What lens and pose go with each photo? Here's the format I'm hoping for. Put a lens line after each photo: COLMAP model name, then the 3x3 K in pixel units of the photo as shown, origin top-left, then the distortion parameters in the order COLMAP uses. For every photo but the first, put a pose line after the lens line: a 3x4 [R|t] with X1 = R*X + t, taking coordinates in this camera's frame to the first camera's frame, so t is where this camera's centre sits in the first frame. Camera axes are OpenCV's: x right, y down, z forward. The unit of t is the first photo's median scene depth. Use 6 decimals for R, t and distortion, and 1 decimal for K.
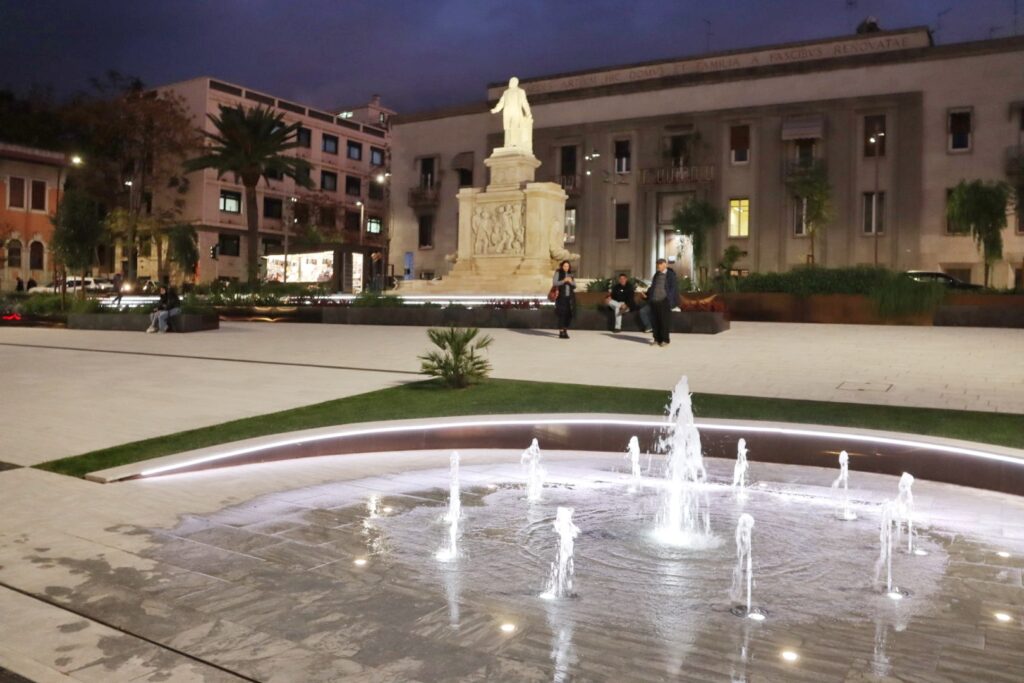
lens RADIAL K [[835.0, 0, 529.5], [0, 835.0, 357.5], [0, 0, 1]] dist [-0.150043, 0.114096]
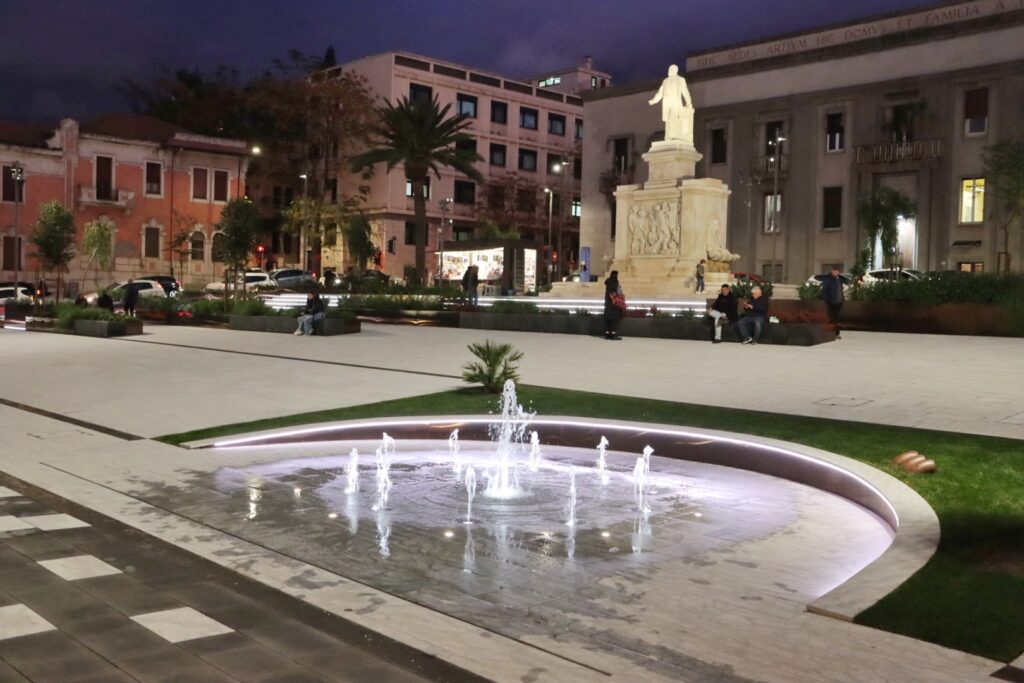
lens RADIAL K [[1011.0, 0, 537.9], [0, 1011.0, 346.6], [0, 0, 1]] dist [-0.006124, 0.000000]
pose [[0.966659, 0.014000, -0.255683, 0.100057], [-0.016544, 0.999833, -0.007803, -0.005892], [0.255531, 0.011773, 0.966729, -0.114915]]
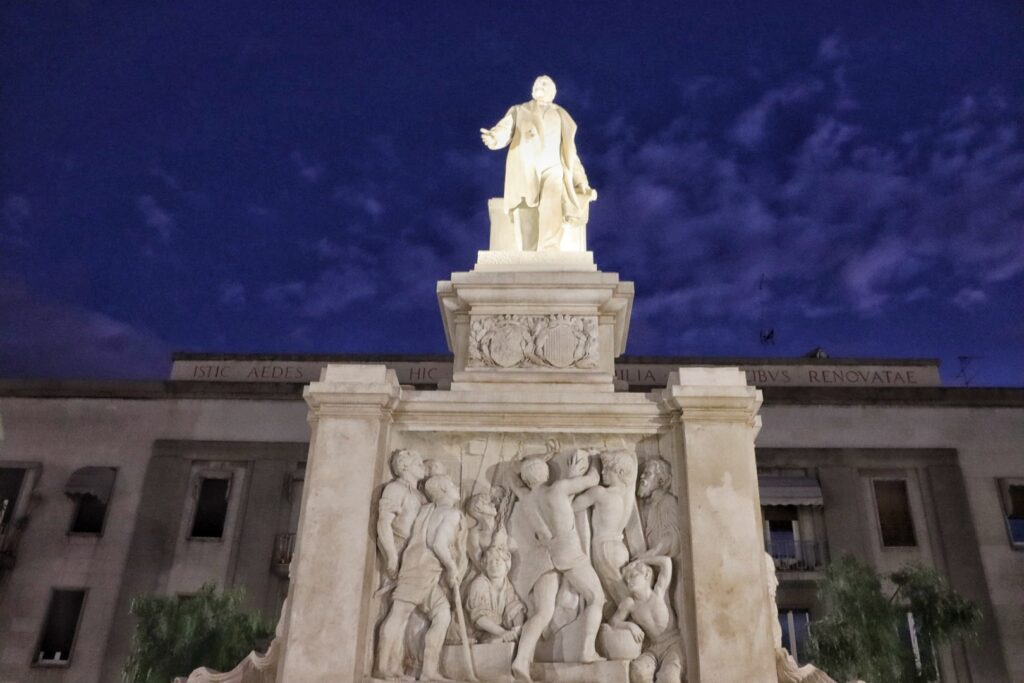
lens RADIAL K [[835.0, 0, 506.7], [0, 835.0, 350.9], [0, 0, 1]] dist [-0.150043, 0.114096]
pose [[0.878802, 0.237004, 0.414170, -0.104632], [0.009903, 0.858695, -0.512391, -0.071346], [-0.477084, 0.454392, 0.752276, 0.628536]]
